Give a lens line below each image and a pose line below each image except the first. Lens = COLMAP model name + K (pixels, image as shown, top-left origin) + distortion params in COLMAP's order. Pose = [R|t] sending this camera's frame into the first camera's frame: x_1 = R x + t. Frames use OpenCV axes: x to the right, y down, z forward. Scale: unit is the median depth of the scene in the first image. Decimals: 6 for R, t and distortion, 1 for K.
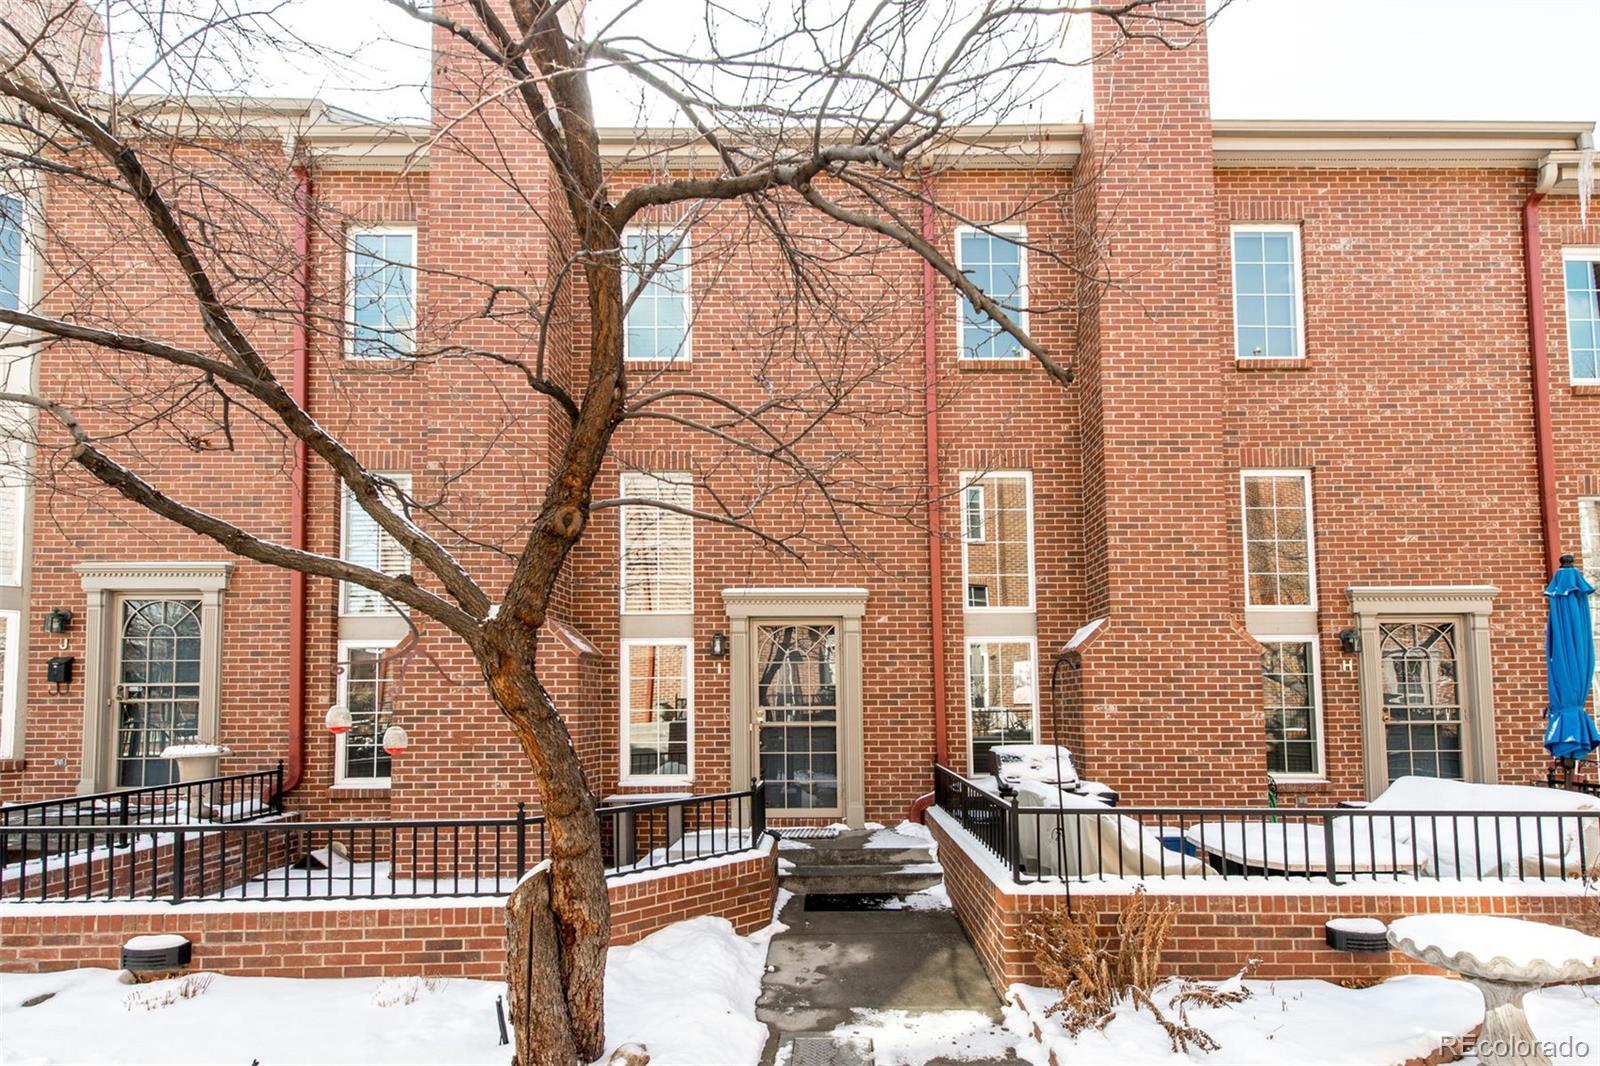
lens RADIAL K [[709.2, 0, 878.7], [0, 709.2, 685.9], [0, 0, 1]] dist [0.023499, -0.003305]
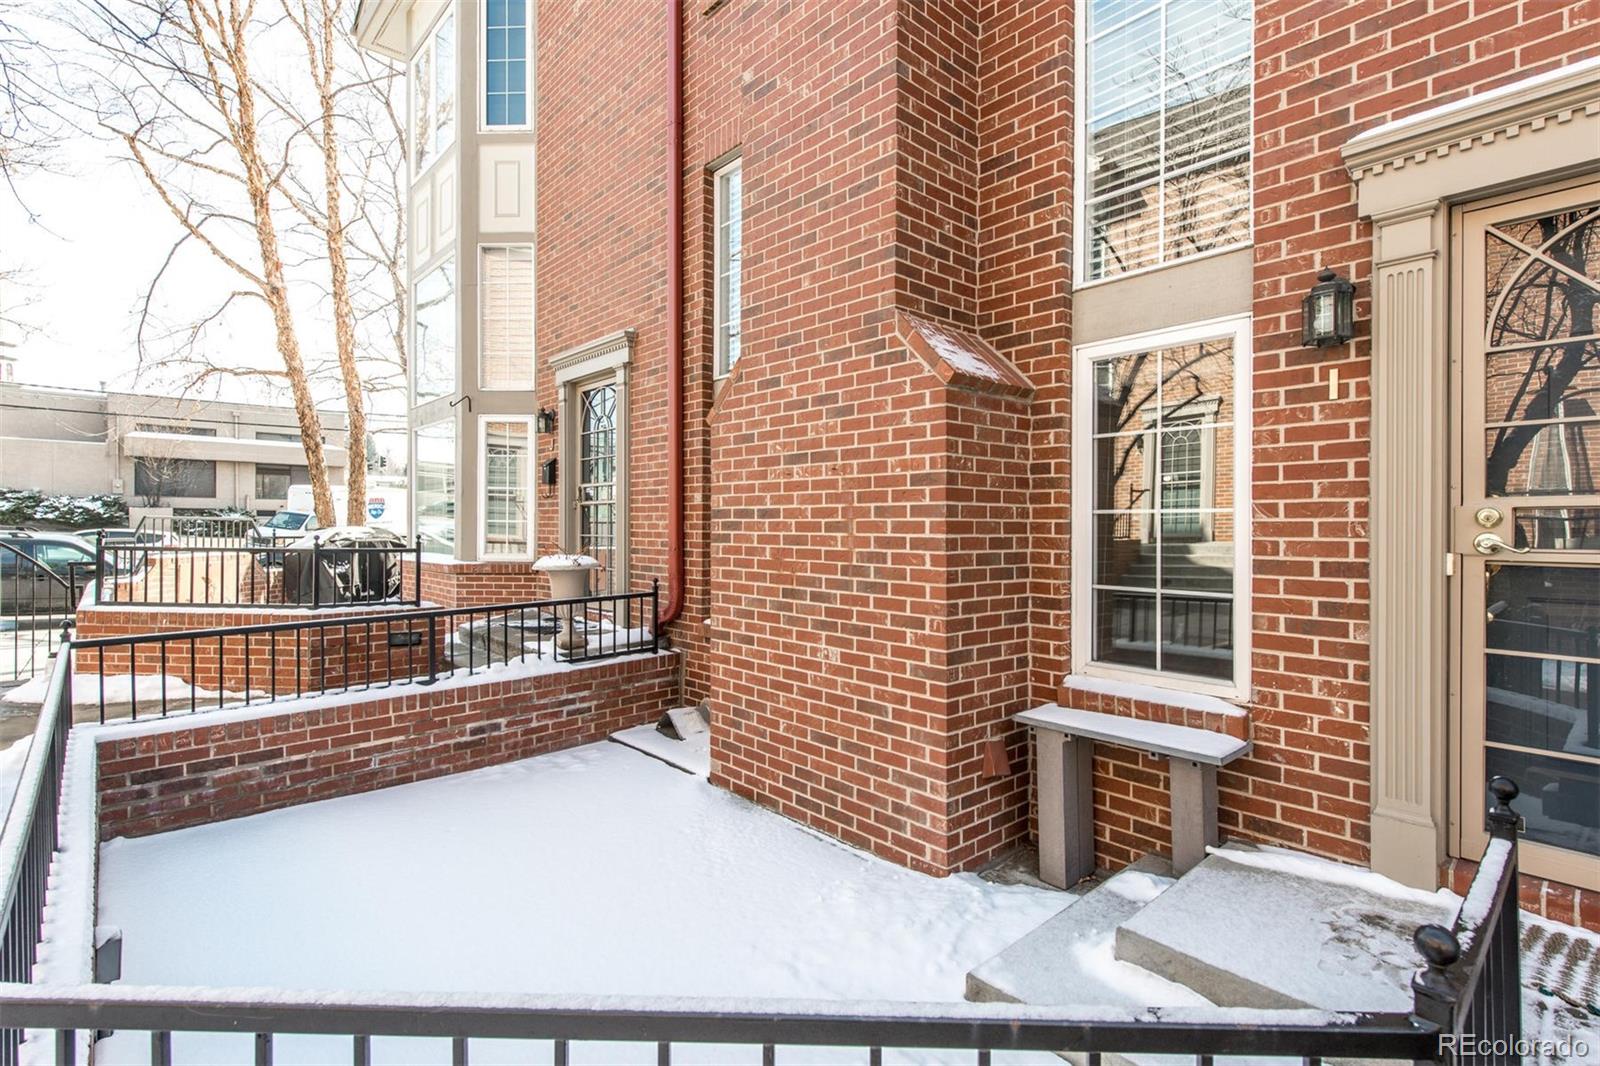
lens RADIAL K [[816.0, 0, 789.5], [0, 816.0, 535.0], [0, 0, 1]] dist [0.010680, -0.003248]
pose [[0.646750, 0.018175, -0.762485, -0.095382], [0.016835, 0.999132, 0.038095, 0.027465], [0.762516, -0.037474, 0.645883, 0.558169]]
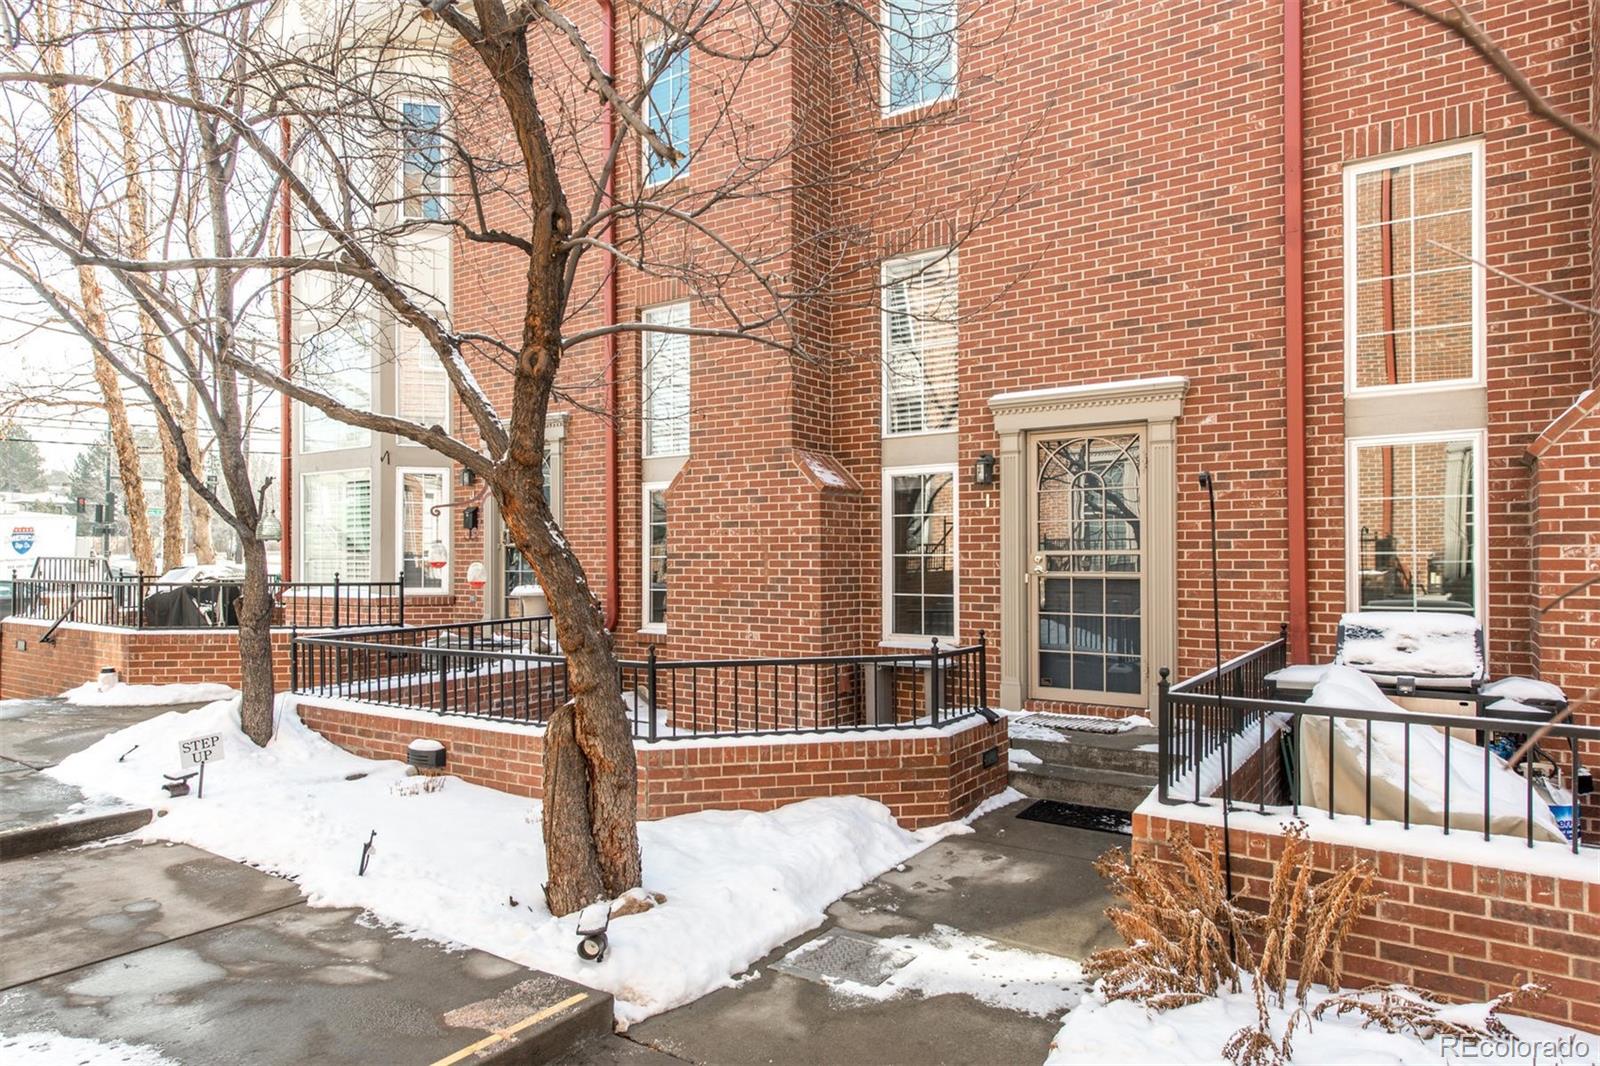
lens RADIAL K [[998.9, 0, 842.0], [0, 998.9, 577.5], [0, 0, 1]] dist [0.047377, -0.013924]
pose [[0.827927, 0.015070, -0.560634, 0.254697], [0.013244, 0.998835, 0.046408, 0.006012], [0.560680, -0.045848, 0.826762, 0.015006]]
